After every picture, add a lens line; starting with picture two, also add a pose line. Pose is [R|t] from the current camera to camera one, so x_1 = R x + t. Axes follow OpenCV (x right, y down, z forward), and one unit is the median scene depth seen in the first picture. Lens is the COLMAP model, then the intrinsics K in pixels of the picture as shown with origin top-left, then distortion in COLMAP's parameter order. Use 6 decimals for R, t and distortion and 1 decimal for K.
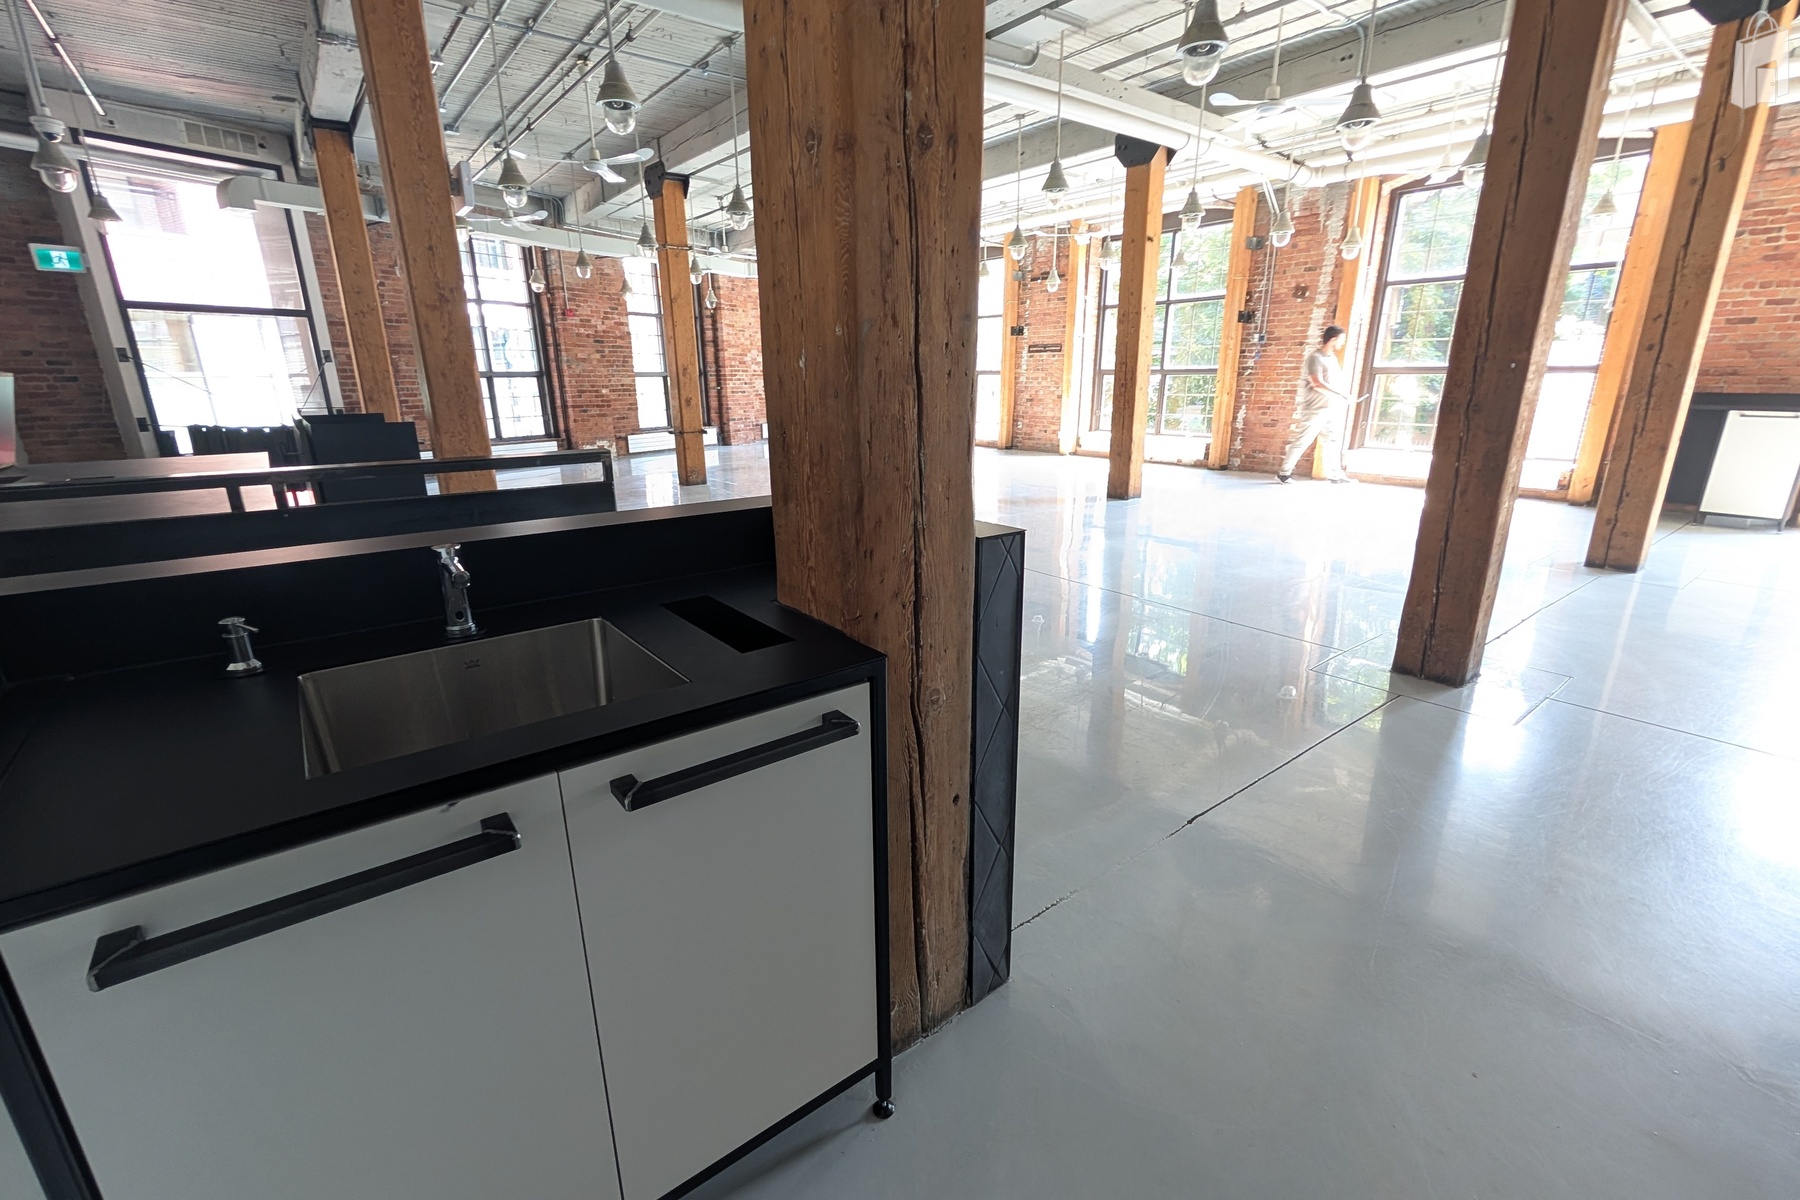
lens RADIAL K [[776.9, 0, 900.9], [0, 776.9, 607.2], [0, 0, 1]] dist [-0.001119, -0.000170]
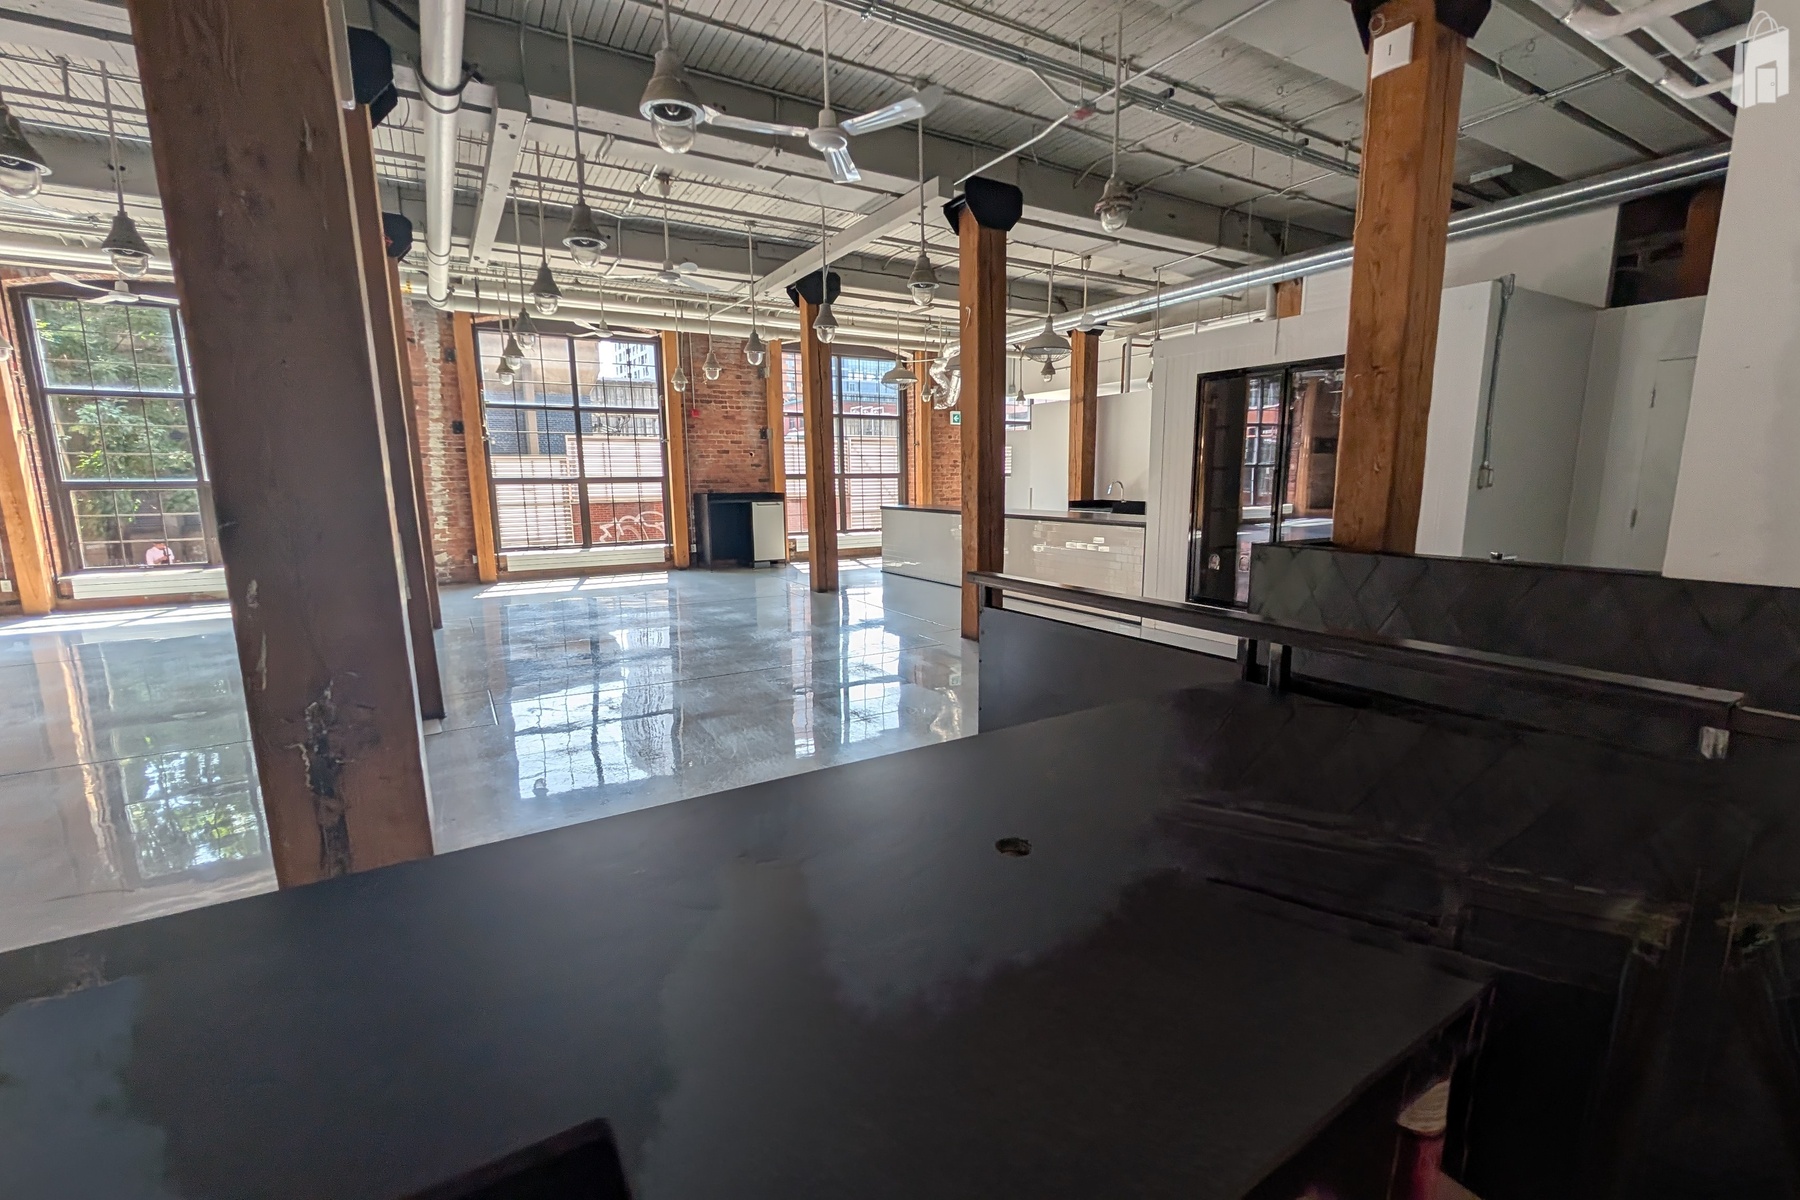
lens RADIAL K [[776.9, 0, 900.9], [0, 776.9, 607.2], [0, 0, 1]] dist [-0.001119, -0.000170]
pose [[0.119733, -0.160596, 0.979731, -0.382123], [0.294720, 0.948096, 0.119393, -0.086602], [-0.948053, 0.274451, 0.160849, 0.289747]]
